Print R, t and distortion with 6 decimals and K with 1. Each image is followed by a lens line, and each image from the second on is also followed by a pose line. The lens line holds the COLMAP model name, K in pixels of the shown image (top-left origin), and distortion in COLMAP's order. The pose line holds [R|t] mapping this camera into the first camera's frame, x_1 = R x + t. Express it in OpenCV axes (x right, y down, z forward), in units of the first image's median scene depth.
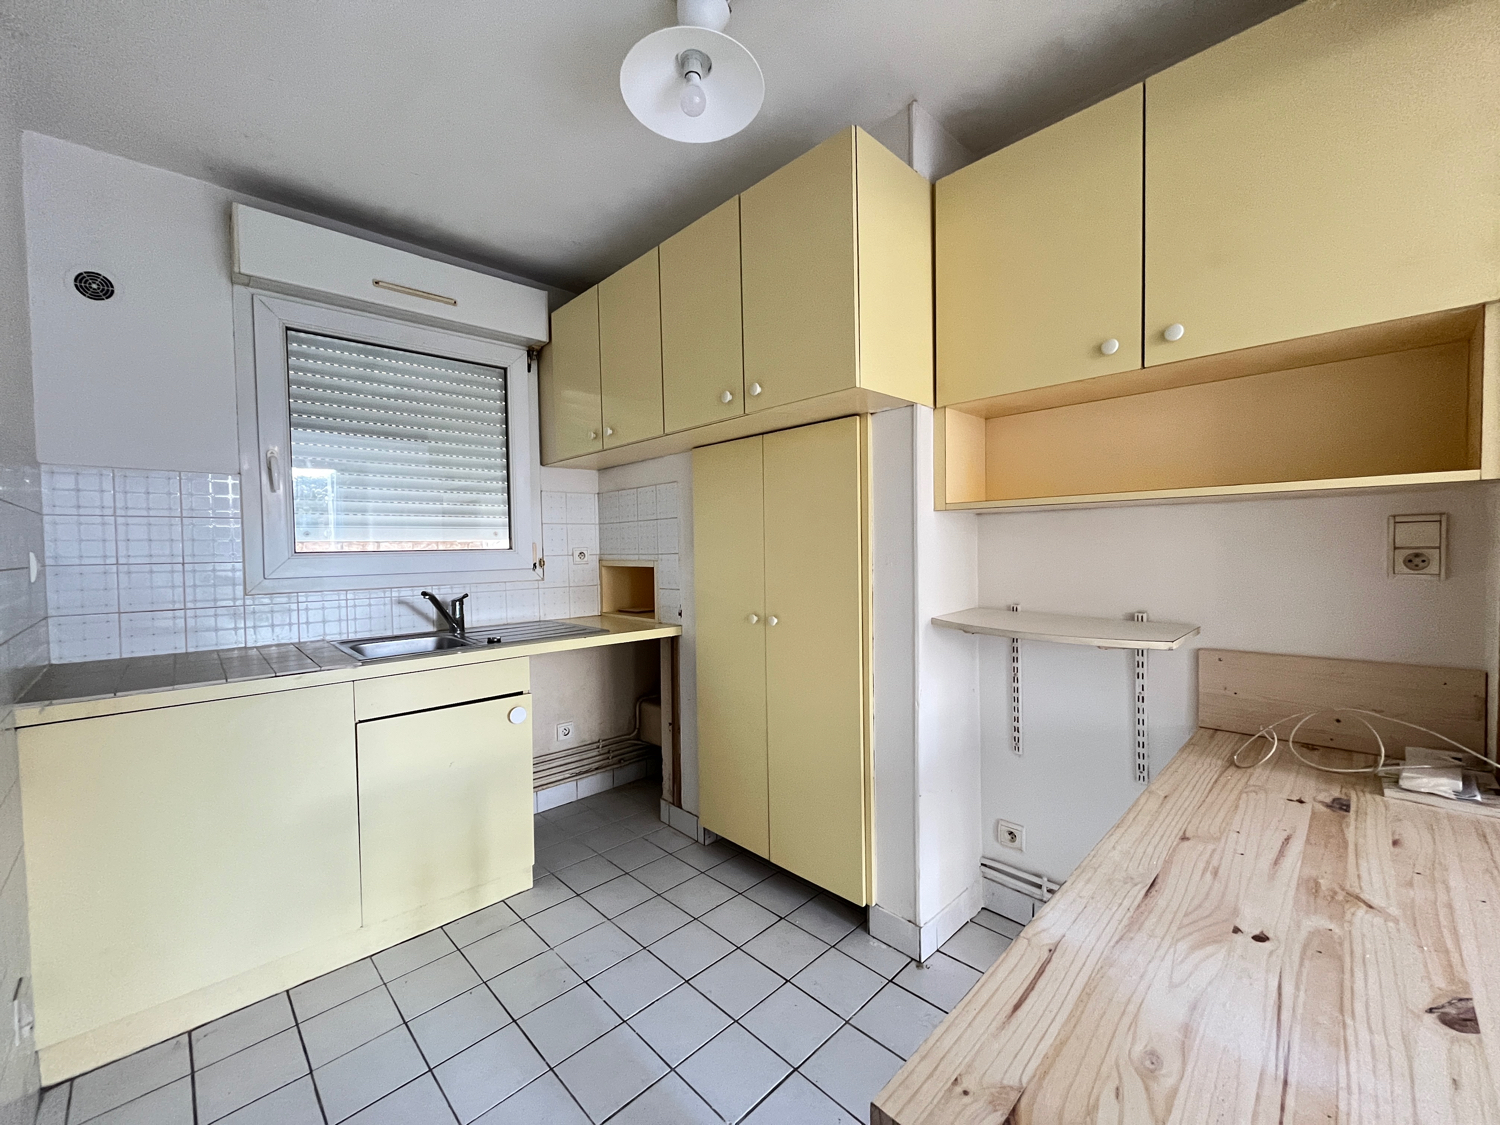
lens RADIAL K [[602.0, 0, 744.9], [0, 602.0, 567.1], [0, 0, 1]] dist [-0.004560, -0.000293]
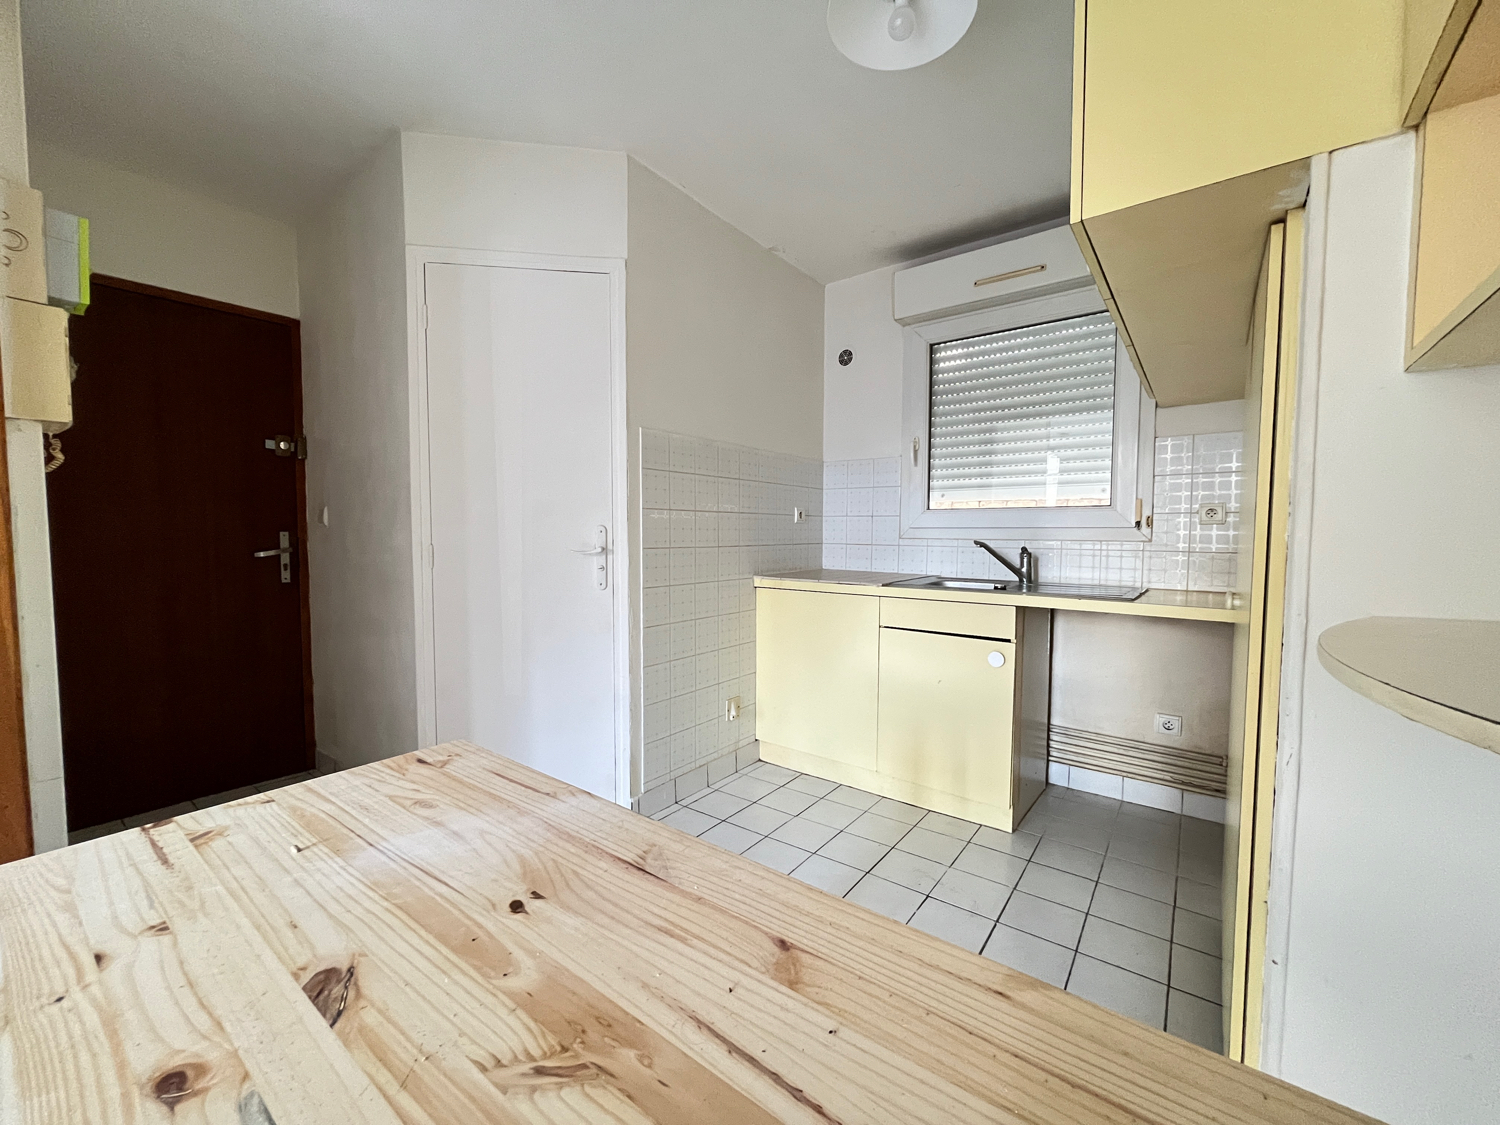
lens RADIAL K [[602.0, 0, 747.9], [0, 602.0, 568.9], [0, 0, 1]] dist [-0.004560, -0.000293]
pose [[0.152421, 0.076522, -0.985349, 1.588216], [-0.040275, 0.996651, 0.071170, 0.084534], [0.987495, 0.028837, 0.154992, 1.105587]]
